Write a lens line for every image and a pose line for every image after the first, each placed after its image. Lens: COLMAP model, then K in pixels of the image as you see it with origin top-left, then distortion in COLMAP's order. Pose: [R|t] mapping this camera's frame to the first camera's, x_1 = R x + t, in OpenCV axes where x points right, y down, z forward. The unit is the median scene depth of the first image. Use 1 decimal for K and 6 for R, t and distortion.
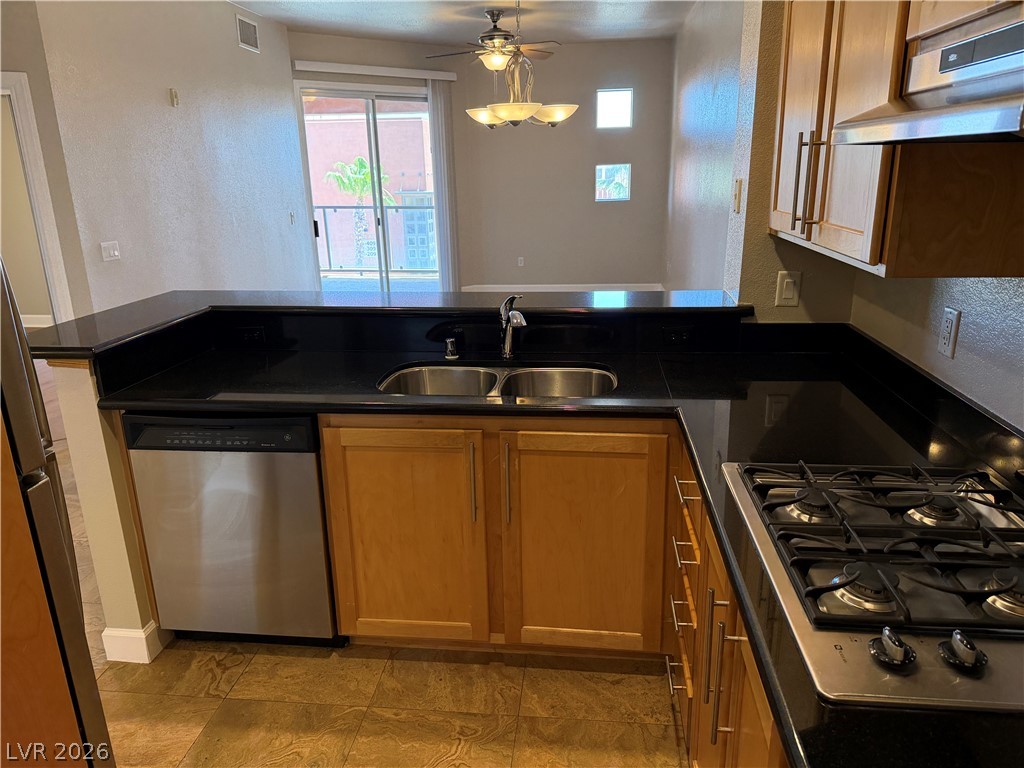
lens RADIAL K [[713.7, 0, 511.4], [0, 713.7, 384.9], [0, 0, 1]] dist [0.034901, -0.024500]
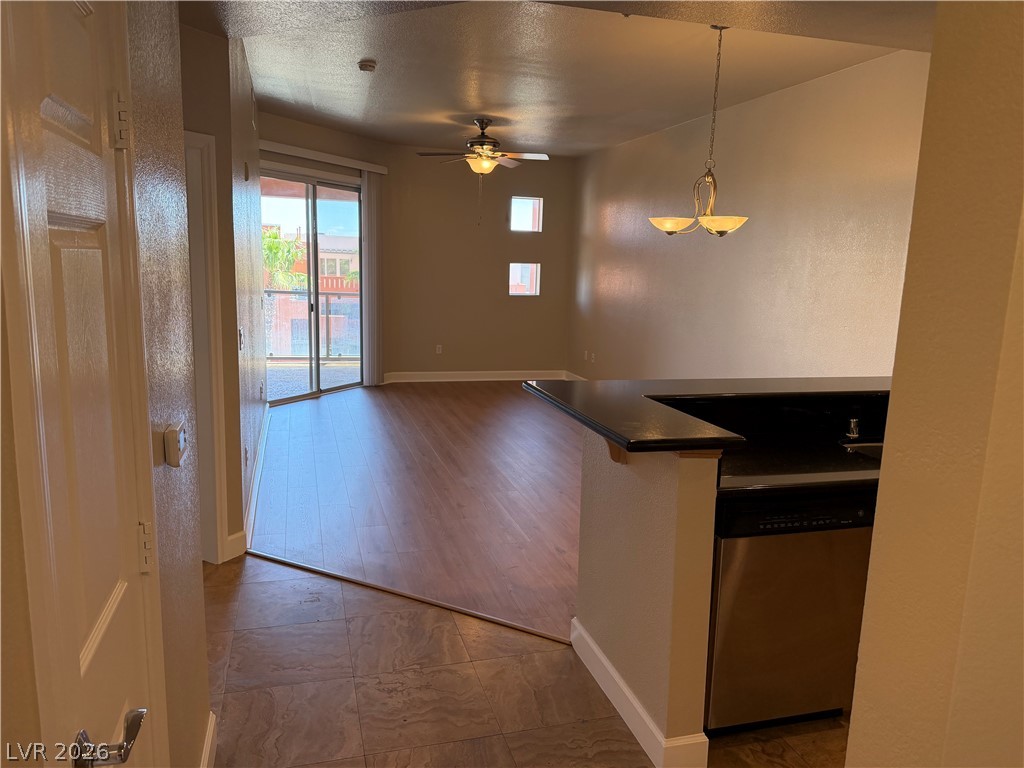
lens RADIAL K [[713.7, 0, 500.8], [0, 713.7, 387.9], [0, 0, 1]] dist [0.034901, -0.024500]
pose [[0.927877, -0.009522, 0.372764, -0.321919], [0.053295, 0.992797, -0.107300, -0.007430], [-0.369057, 0.119428, 0.921701, 0.045727]]
